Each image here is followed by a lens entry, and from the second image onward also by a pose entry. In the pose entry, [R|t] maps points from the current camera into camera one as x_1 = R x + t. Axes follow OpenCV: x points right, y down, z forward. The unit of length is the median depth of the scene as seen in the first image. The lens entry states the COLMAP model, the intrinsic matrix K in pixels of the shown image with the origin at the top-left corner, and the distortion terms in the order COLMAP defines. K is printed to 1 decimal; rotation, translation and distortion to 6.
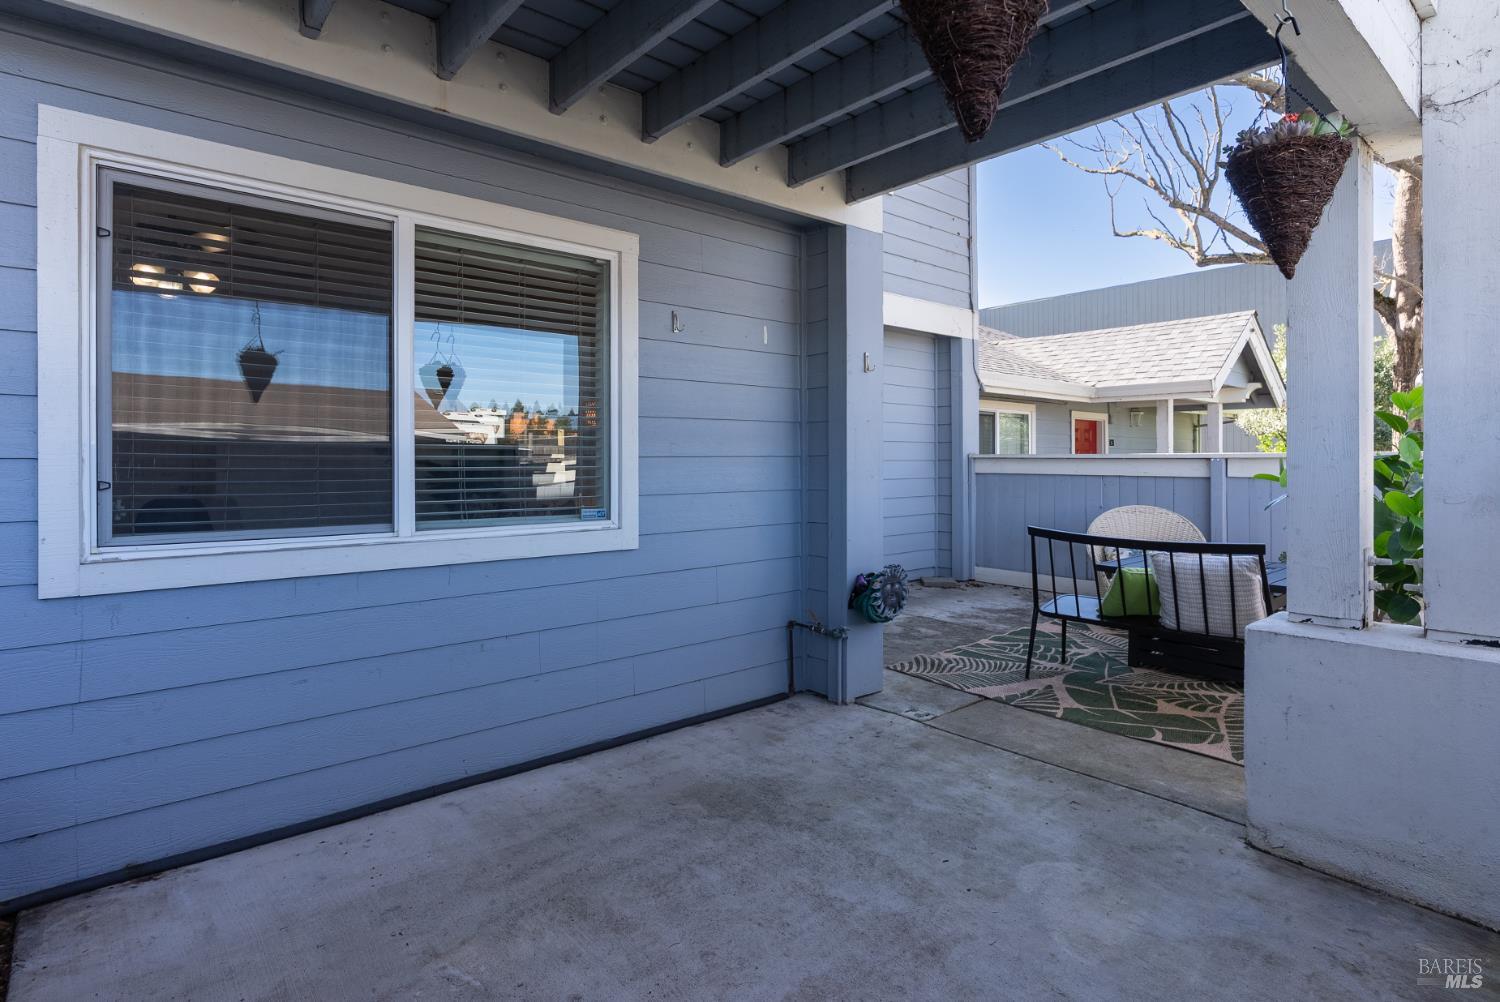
lens RADIAL K [[772.7, 0, 728.3], [0, 772.7, 462.1], [0, 0, 1]] dist [-0.005853, 0.001611]
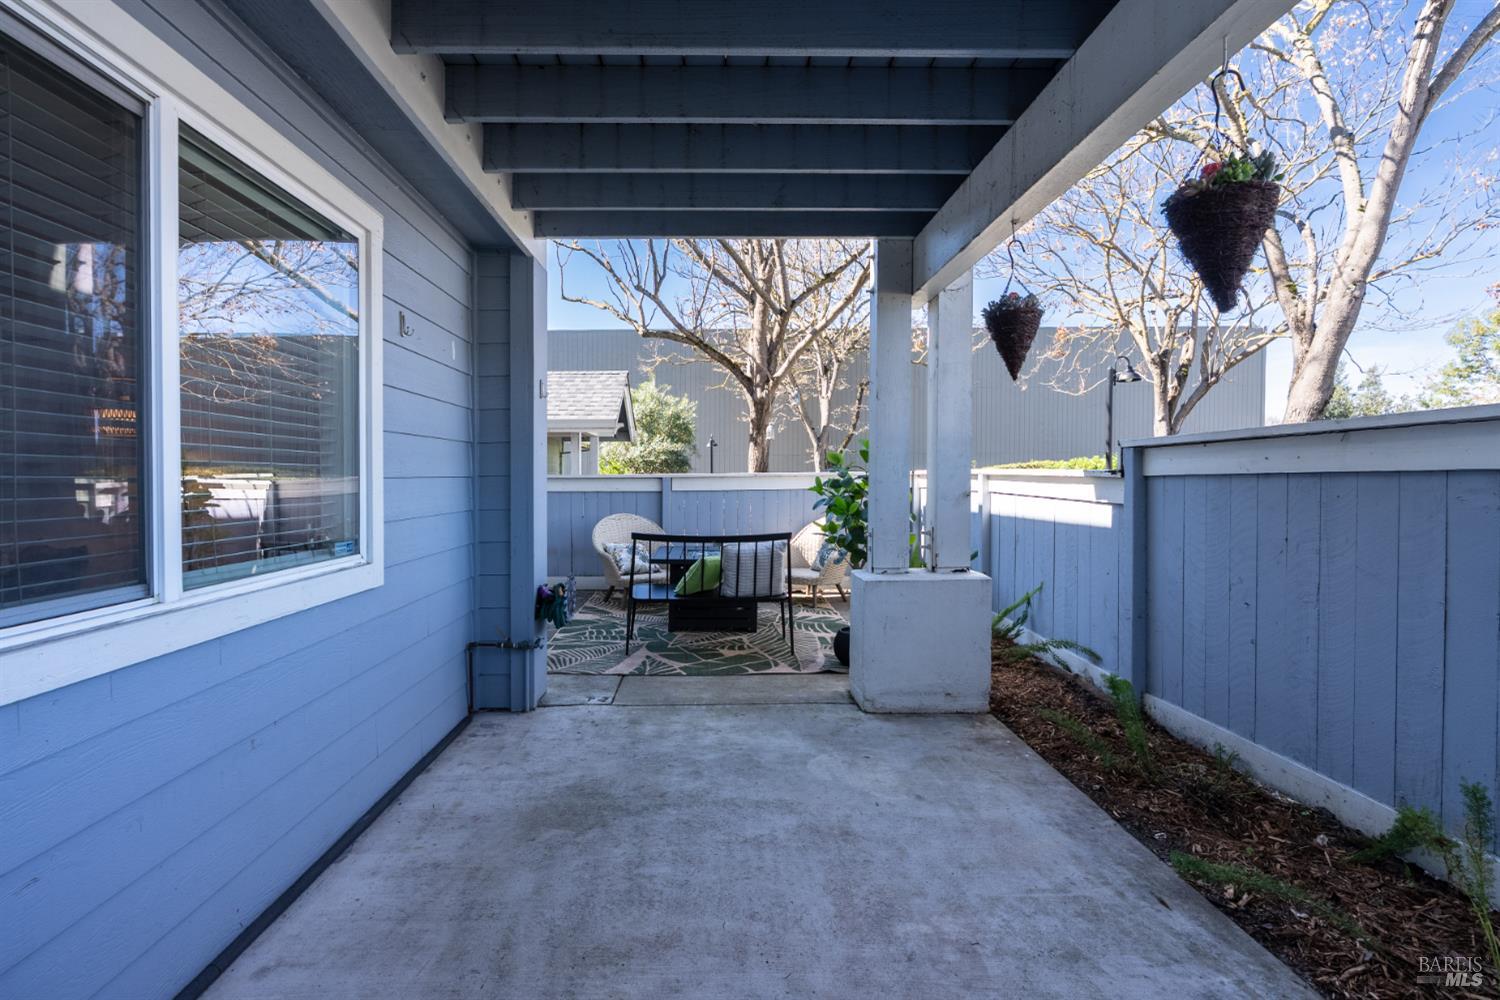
lens RADIAL K [[689.2, 0, 726.0], [0, 689.2, 488.9], [0, 0, 1]] dist [-0.001087, 0.000568]
pose [[0.629061, -0.016433, 0.777182, -0.480770], [0.008863, 0.999863, 0.013968, -0.001776], [-0.777305, -0.001898, 0.629121, 0.229437]]
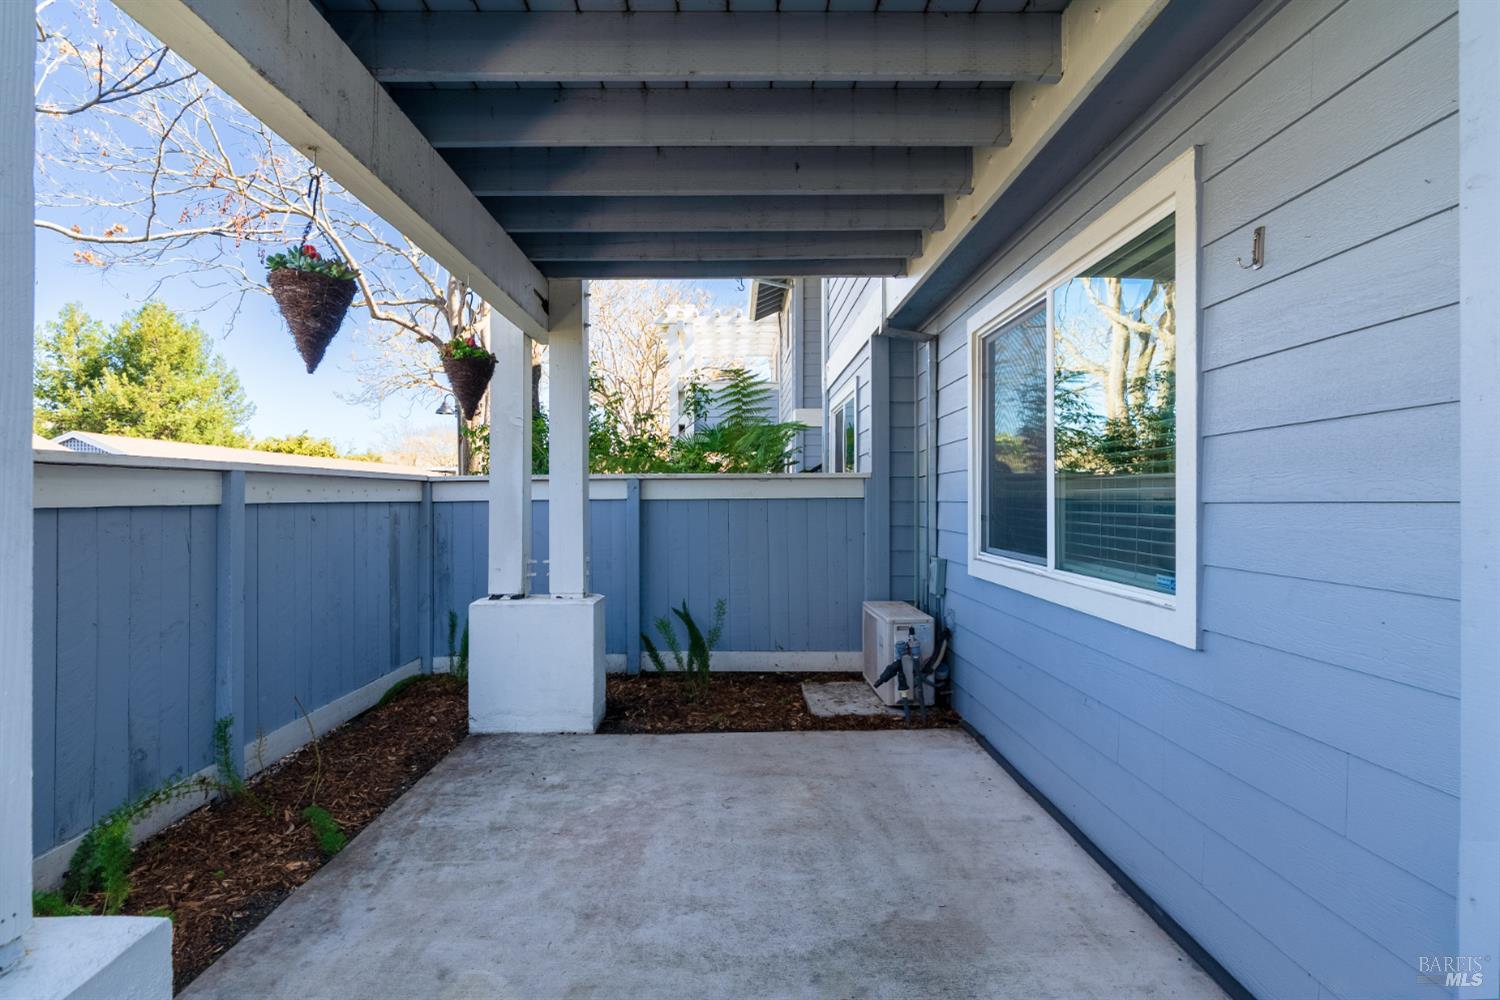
lens RADIAL K [[740.9, 0, 750.0], [0, 740.9, 500.0], [0, 0, 1]] dist [-0.015311, 0.000293]
pose [[-0.629055, 0.004027, -0.777350, 0.585087], [0.002789, 0.999992, 0.002923, -0.011503], [0.777356, -0.000329, -0.629061, 1.125672]]
